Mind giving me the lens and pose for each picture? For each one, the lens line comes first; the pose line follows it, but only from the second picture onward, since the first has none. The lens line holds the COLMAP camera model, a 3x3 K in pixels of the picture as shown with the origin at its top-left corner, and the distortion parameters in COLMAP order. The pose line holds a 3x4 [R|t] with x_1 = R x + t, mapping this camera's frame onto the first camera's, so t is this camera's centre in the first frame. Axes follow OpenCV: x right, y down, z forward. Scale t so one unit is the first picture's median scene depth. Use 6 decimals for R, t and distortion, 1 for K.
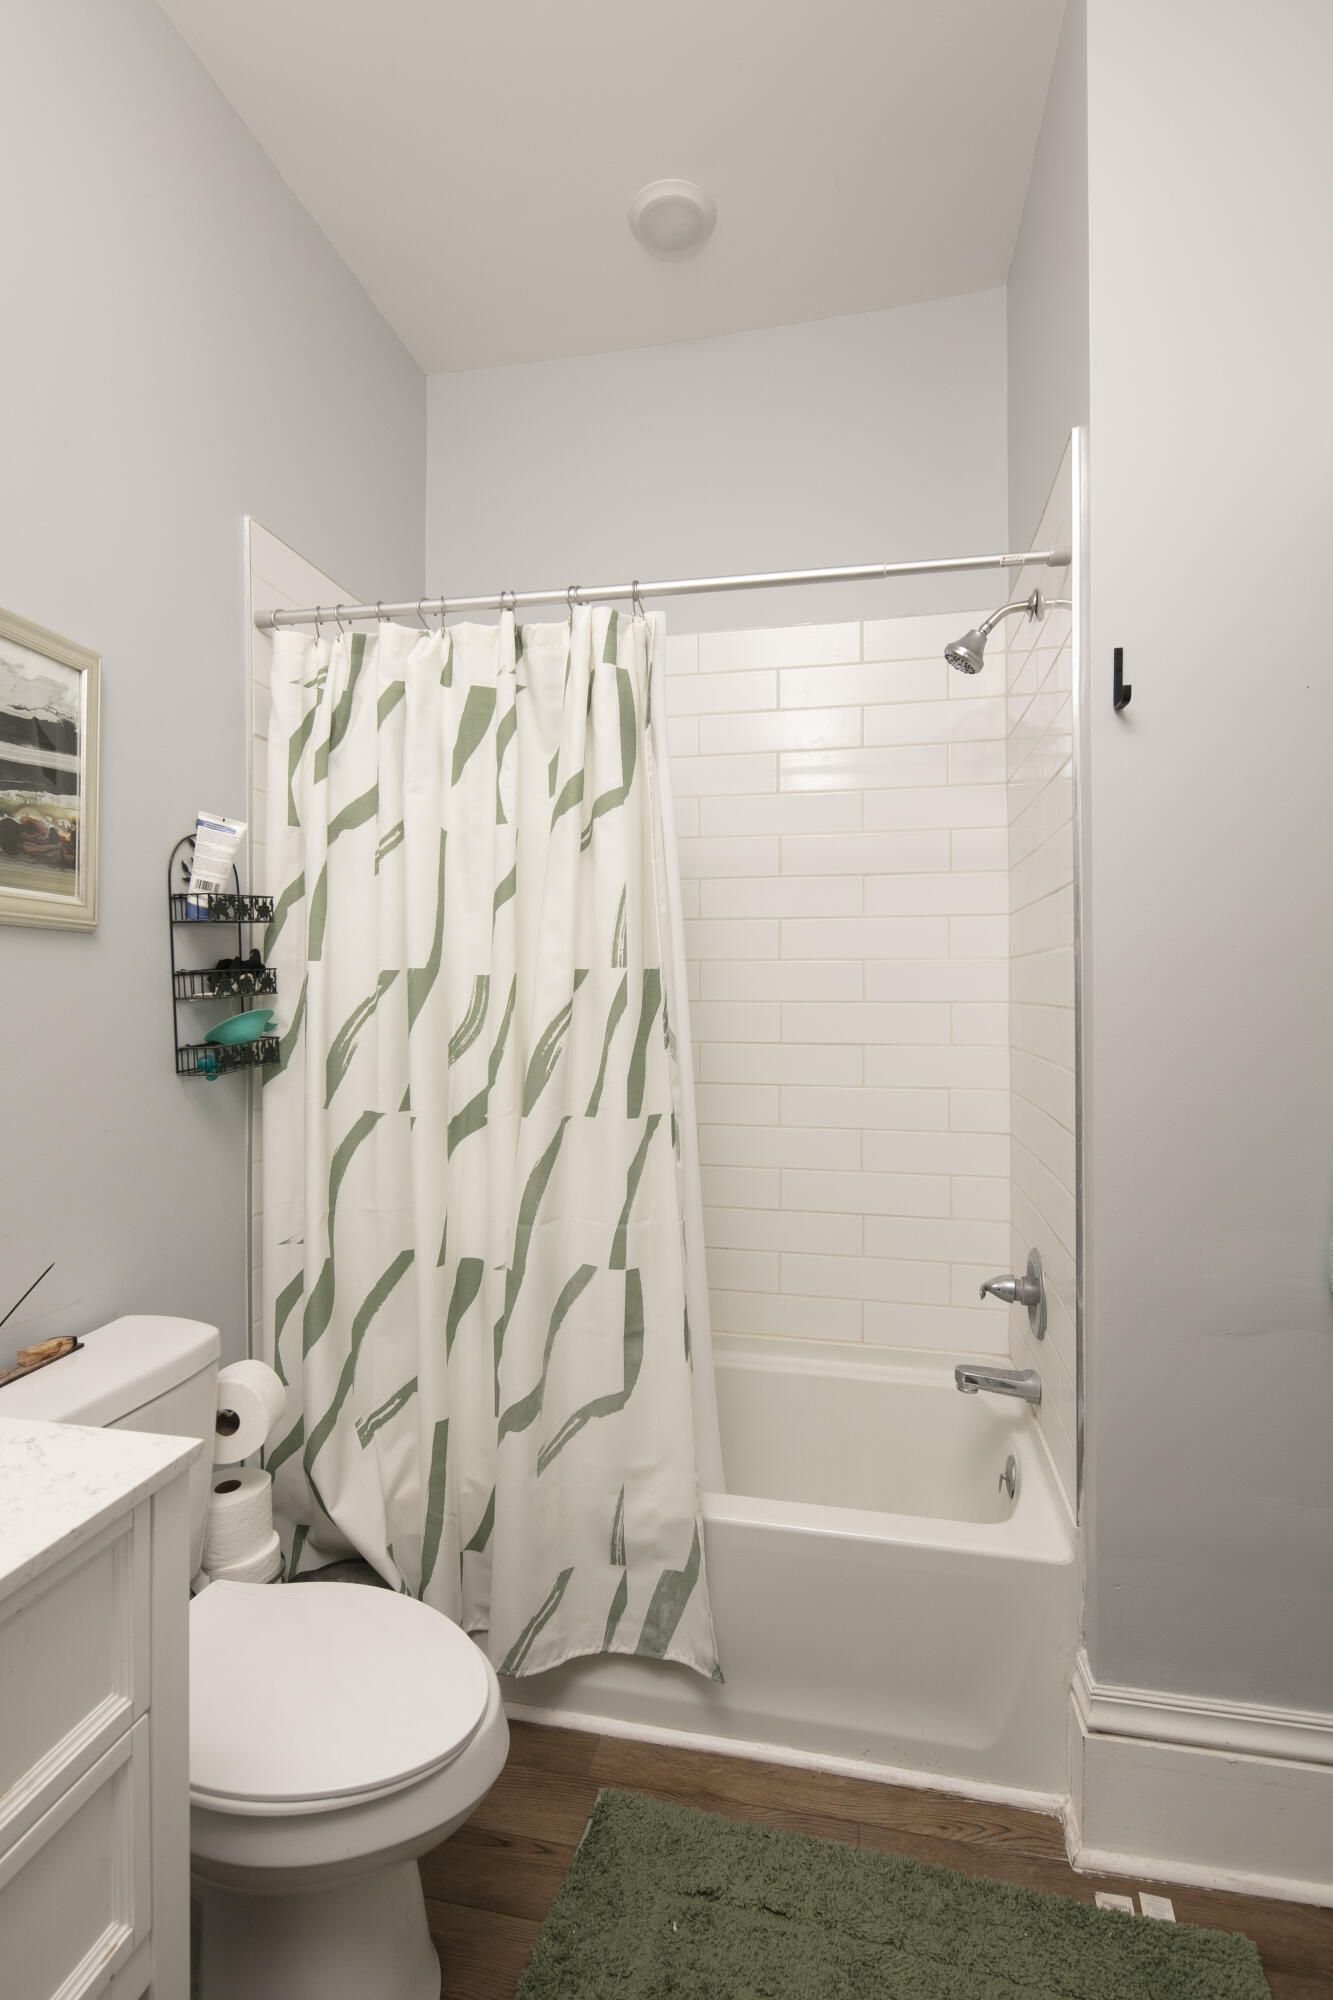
lens RADIAL K [[973.3, 0, 654.0], [0, 973.3, 995.5], [0, 0, 1]] dist [0.009321, -0.009316]
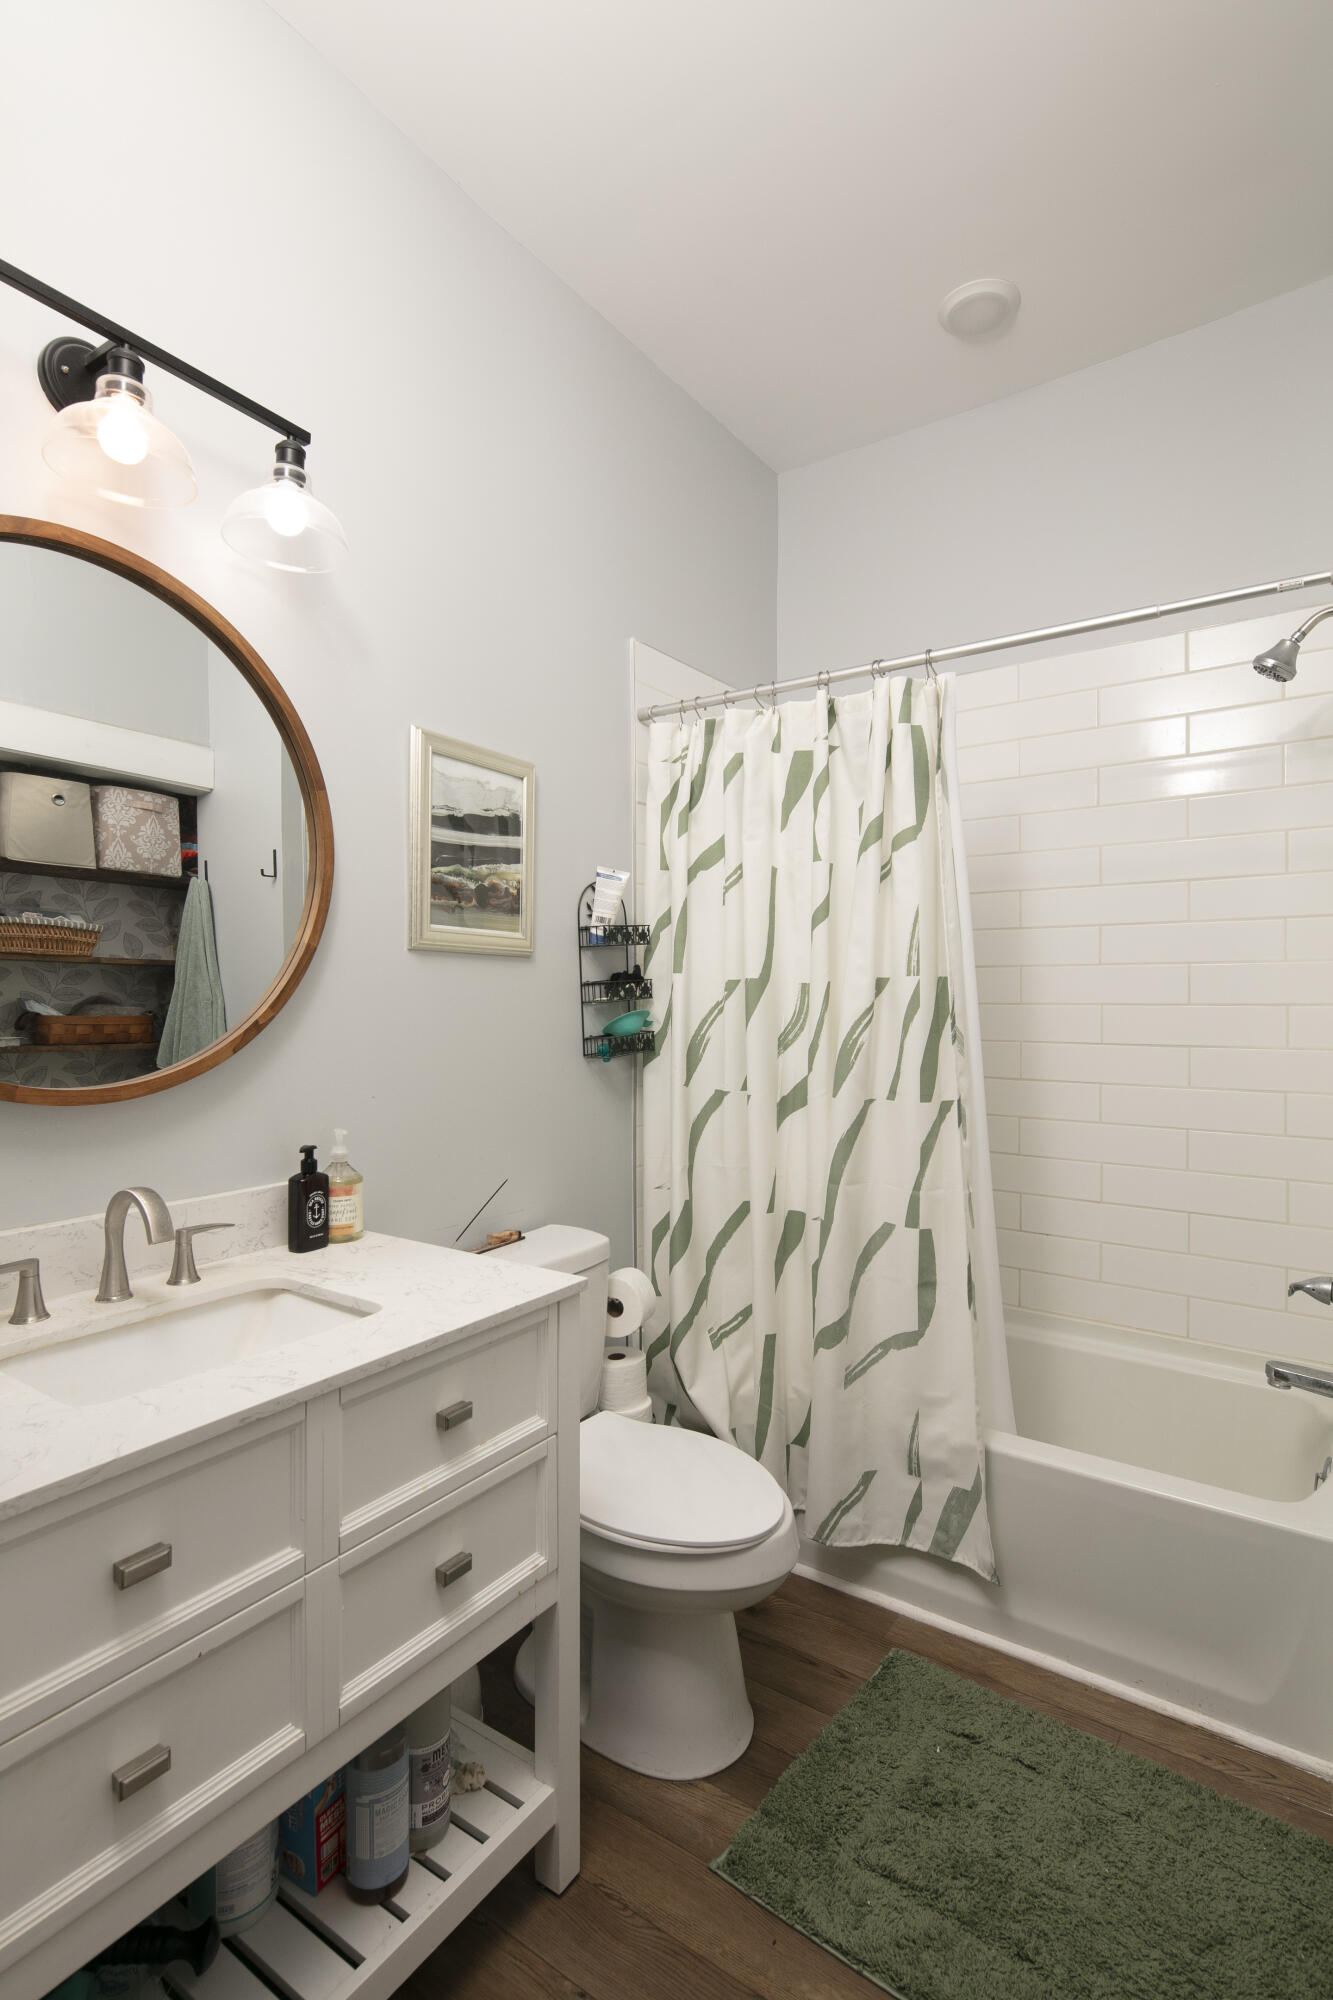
lens RADIAL K [[973.3, 0, 654.0], [0, 973.3, 995.5], [0, 0, 1]] dist [0.009321, -0.009316]
pose [[0.920328, -0.003111, -0.391136, 0.138143], [0.002025, 0.999993, -0.003190, -0.001514], [0.391143, 0.002144, 0.920328, -0.224542]]
